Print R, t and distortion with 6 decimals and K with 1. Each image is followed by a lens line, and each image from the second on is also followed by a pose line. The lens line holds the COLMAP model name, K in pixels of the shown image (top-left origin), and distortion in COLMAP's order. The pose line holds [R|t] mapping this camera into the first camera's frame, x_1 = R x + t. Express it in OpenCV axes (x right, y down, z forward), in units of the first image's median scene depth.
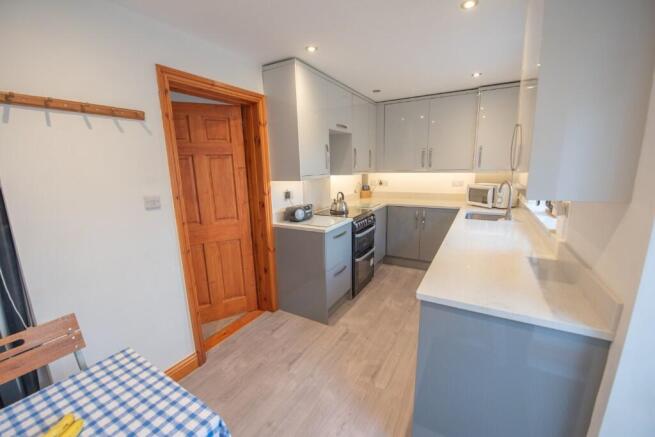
lens RADIAL K [[263.6, 0, 330.1], [0, 263.6, 219.7], [0, 0, 1]] dist [-0.036489, -0.000040]
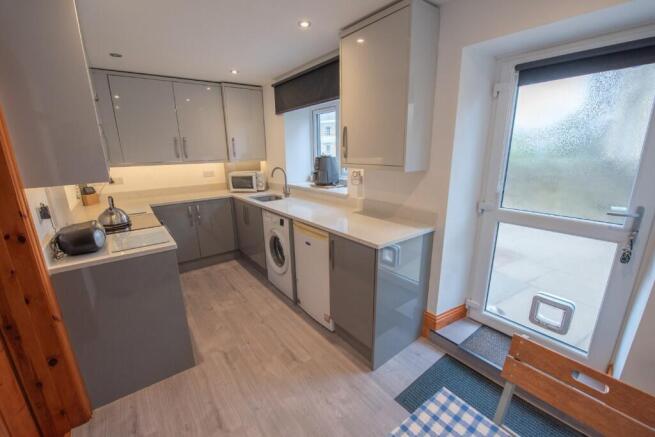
lens RADIAL K [[263.6, 0, 330.1], [0, 263.6, 219.7], [0, 0, 1]] dist [-0.036489, -0.000040]
pose [[0.370394, -0.215154, 0.903613, -0.414124], [0.187443, 0.970104, 0.154153, -0.049436], [-0.909766, 0.112279, 0.399650, 0.267056]]
